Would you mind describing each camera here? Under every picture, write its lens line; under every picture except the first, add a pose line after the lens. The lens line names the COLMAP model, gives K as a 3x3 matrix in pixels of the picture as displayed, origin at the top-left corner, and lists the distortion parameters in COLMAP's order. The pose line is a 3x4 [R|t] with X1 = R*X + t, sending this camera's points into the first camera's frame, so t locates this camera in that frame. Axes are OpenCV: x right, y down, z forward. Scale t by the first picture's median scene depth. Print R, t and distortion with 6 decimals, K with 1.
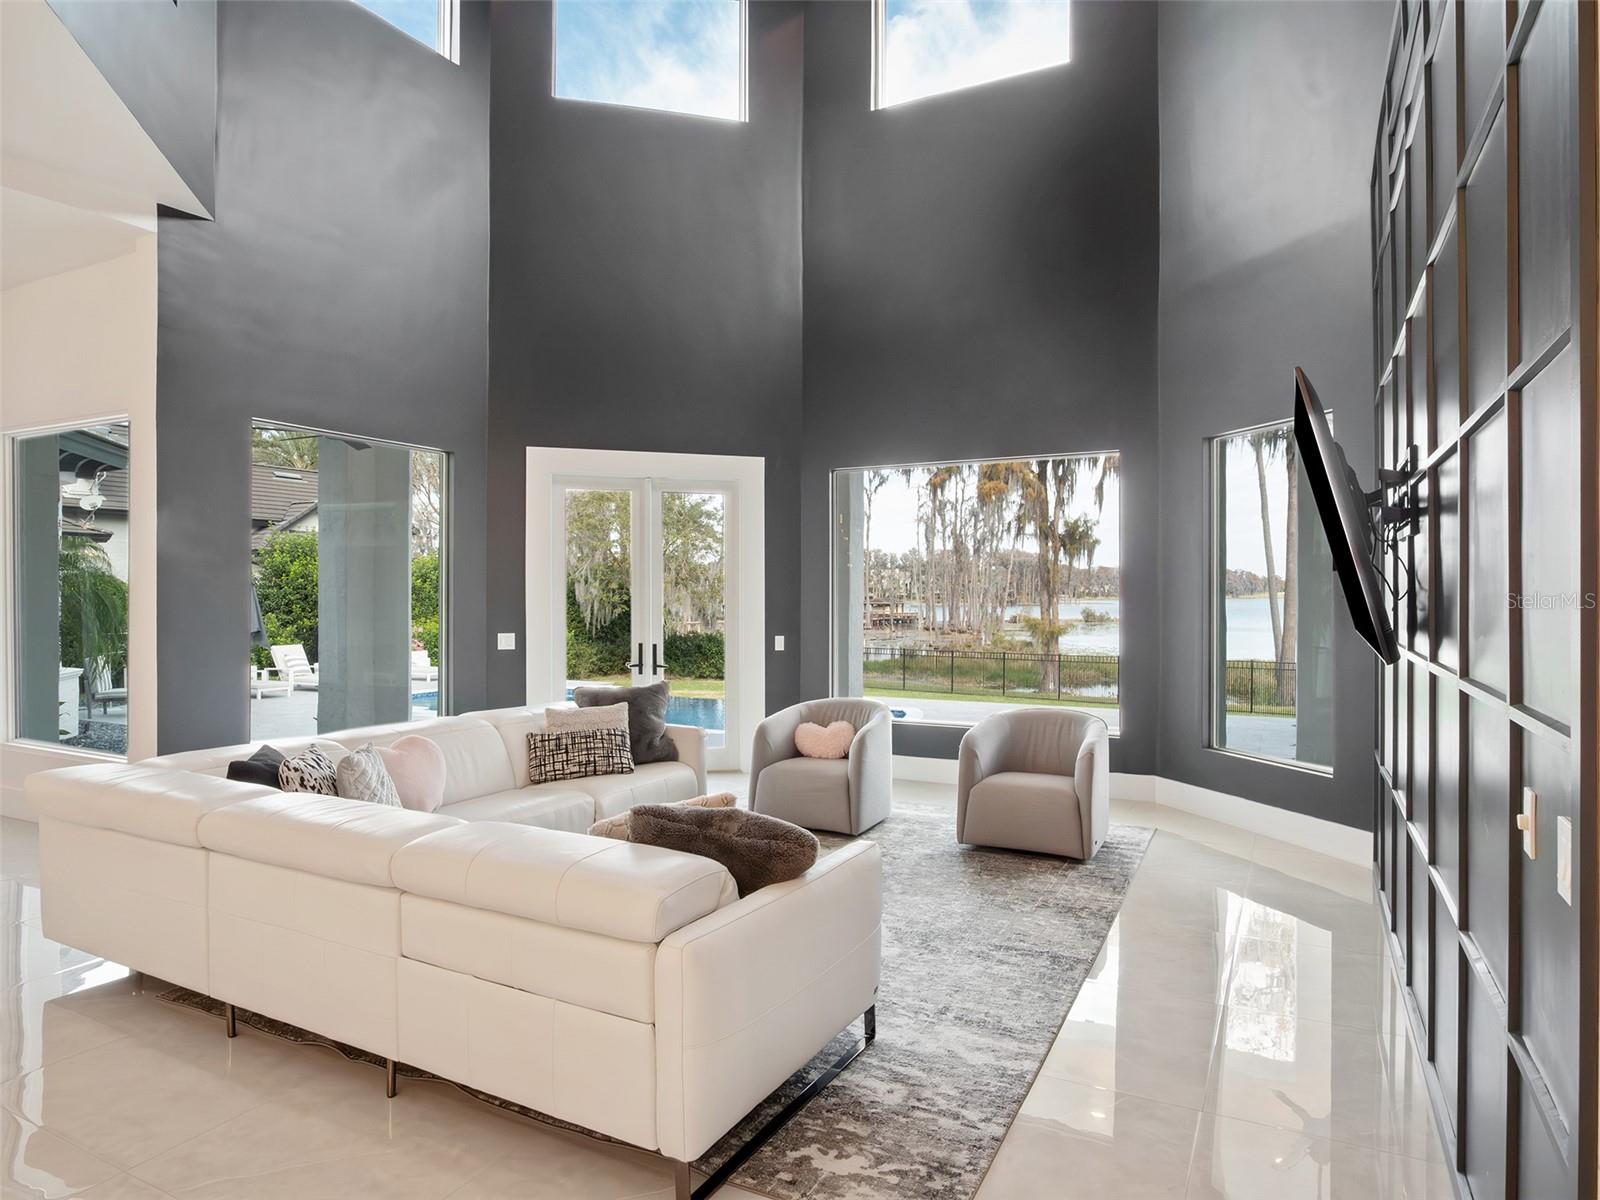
lens RADIAL K [[968.2, 0, 799.3], [0, 968.2, 597.4], [0, 0, 1]] dist [-0.028313, 0.007127]
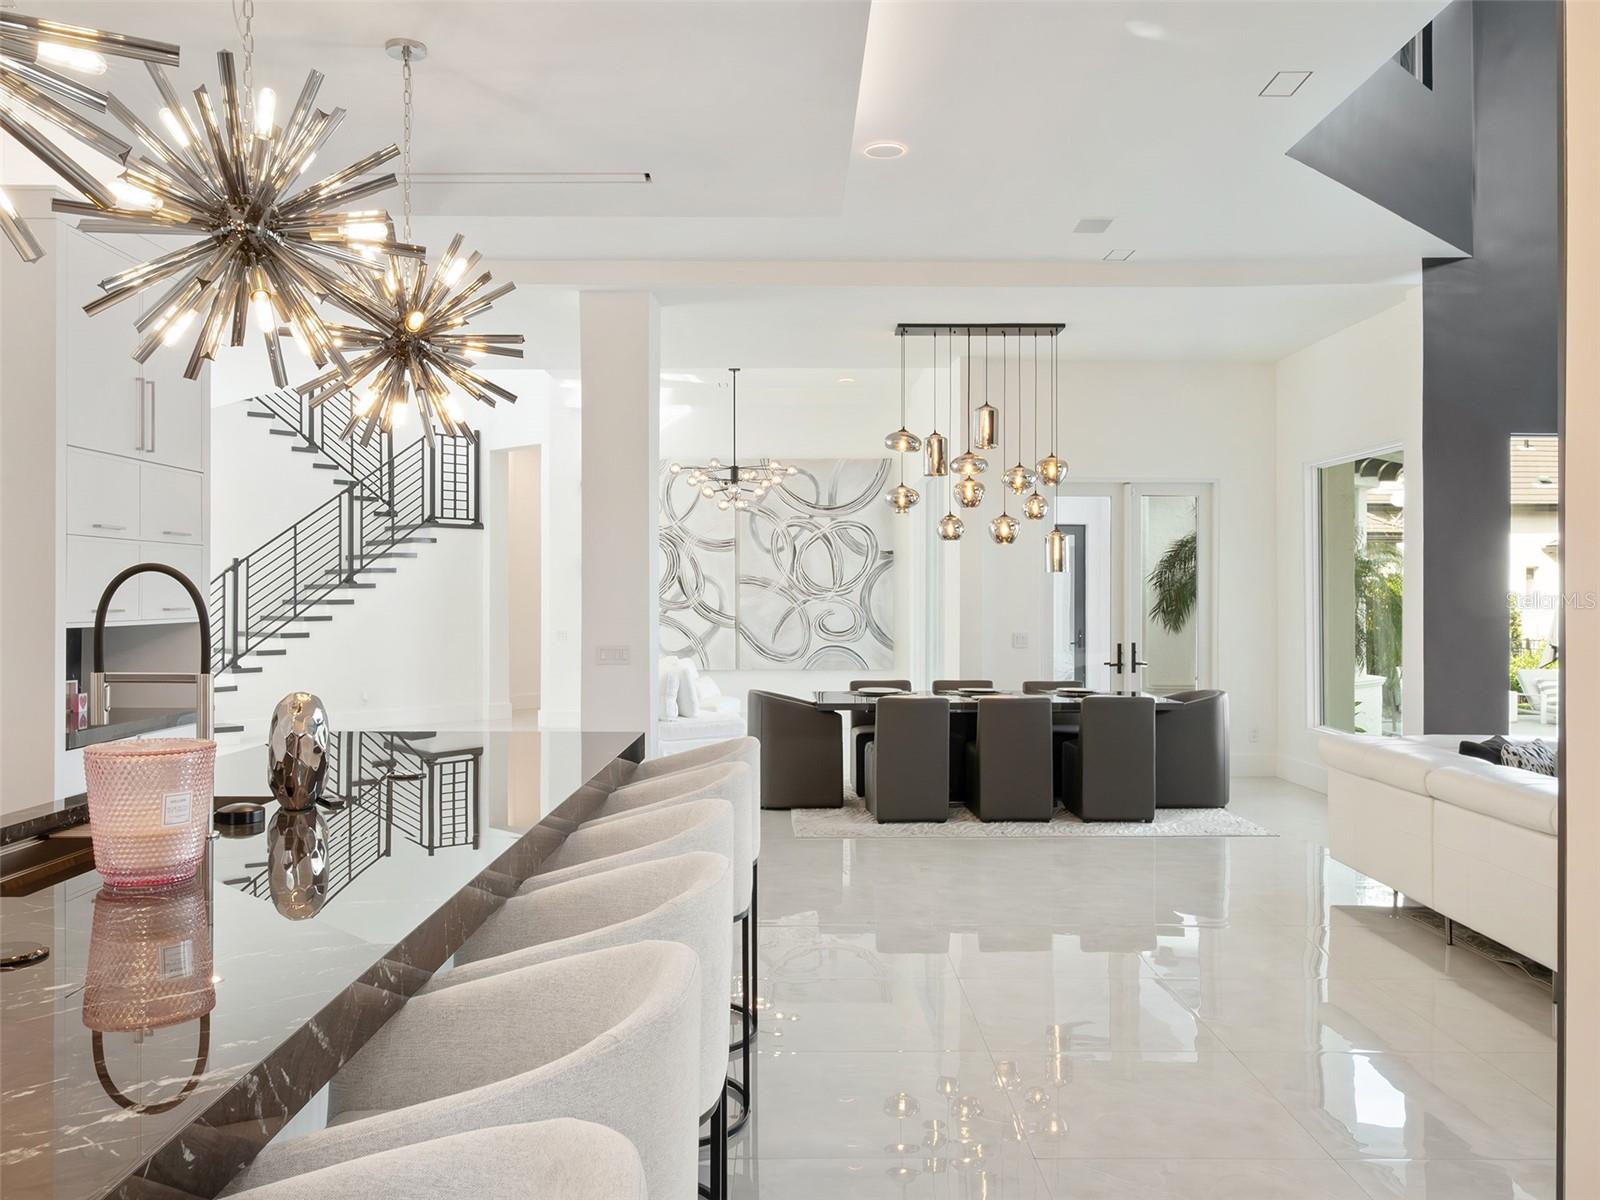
lens RADIAL K [[1275.8, 0, 798.7], [0, 1275.8, 593.1], [0, 0, 1]] dist [0.011057, -0.017282]
pose [[0.466945, -0.003343, -0.884280, 0.372477], [-0.003370, 0.999979, -0.005560, -0.004605], [0.884280, 0.005576, 0.466924, -0.418267]]
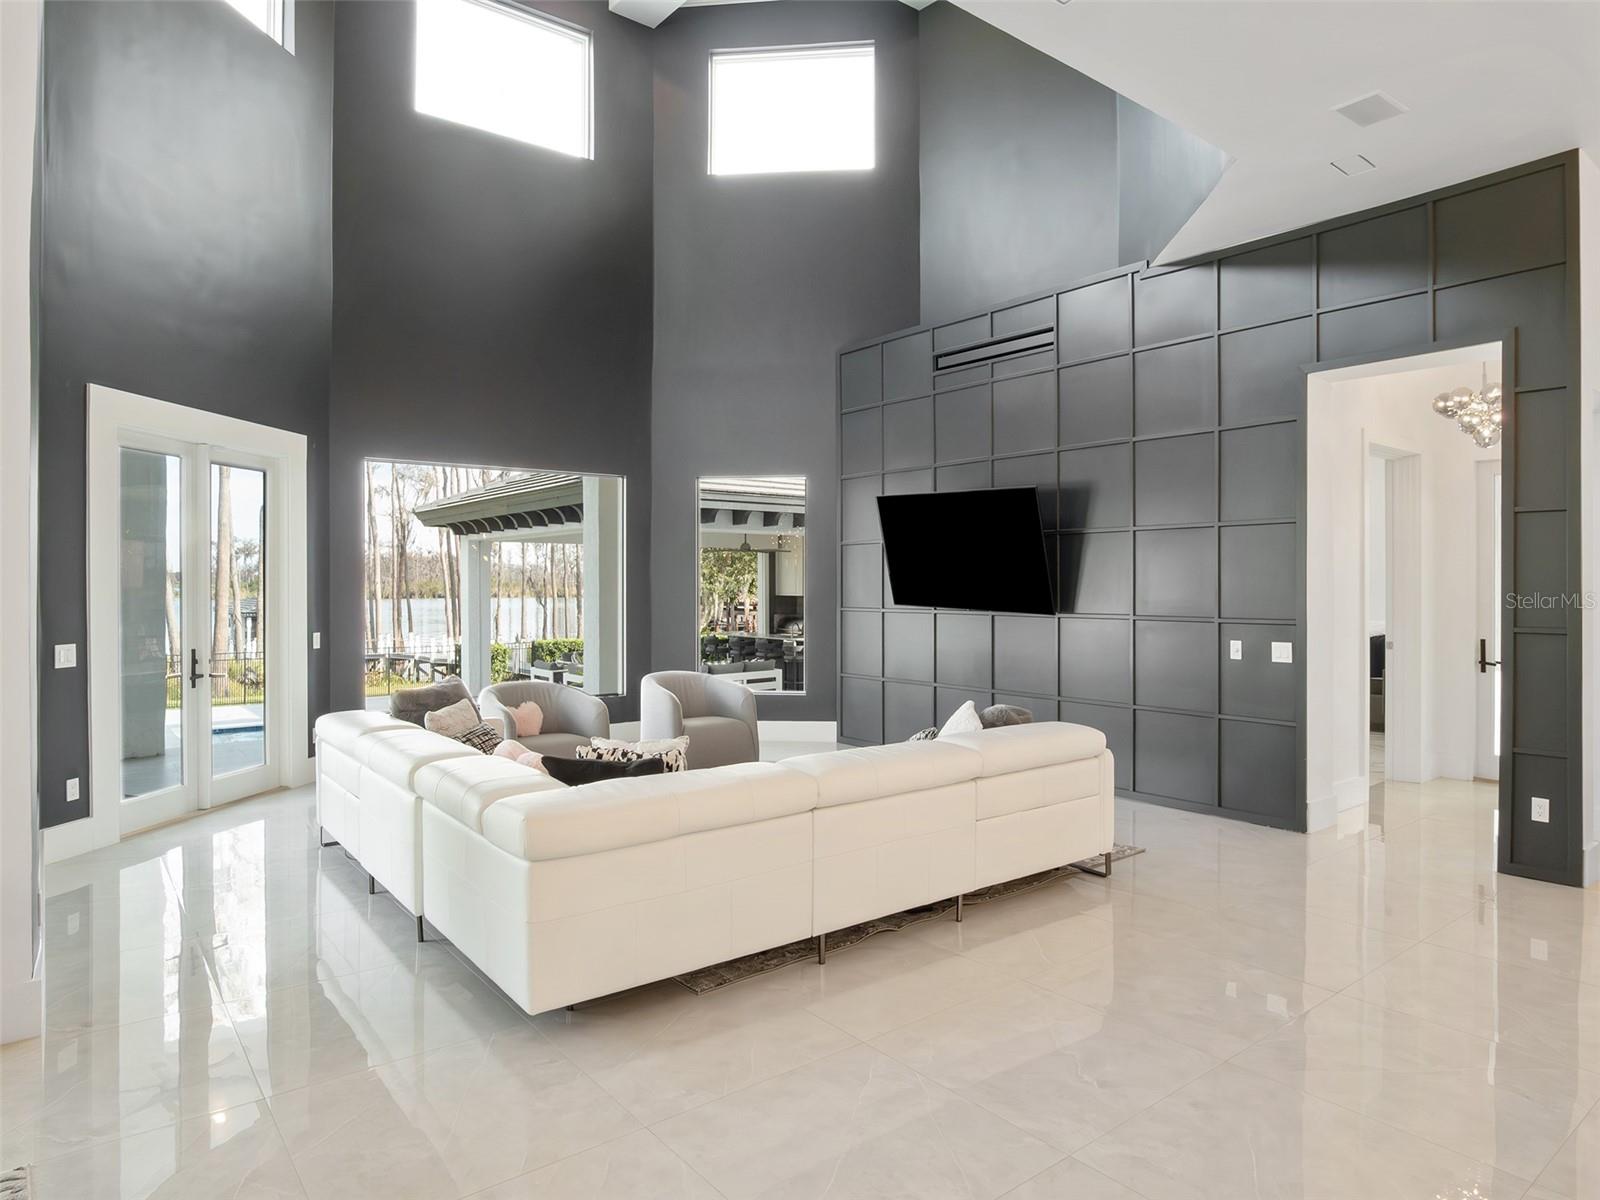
lens RADIAL K [[968.2, 0, 796.1], [0, 968.2, 587.2], [0, 0, 1]] dist [-0.028313, 0.007127]
pose [[0.412410, -0.003235, 0.910993, -1.167784], [0.004783, 0.999988, 0.001385, -0.003893], [-0.910986, 0.003786, 0.412420, 0.377563]]
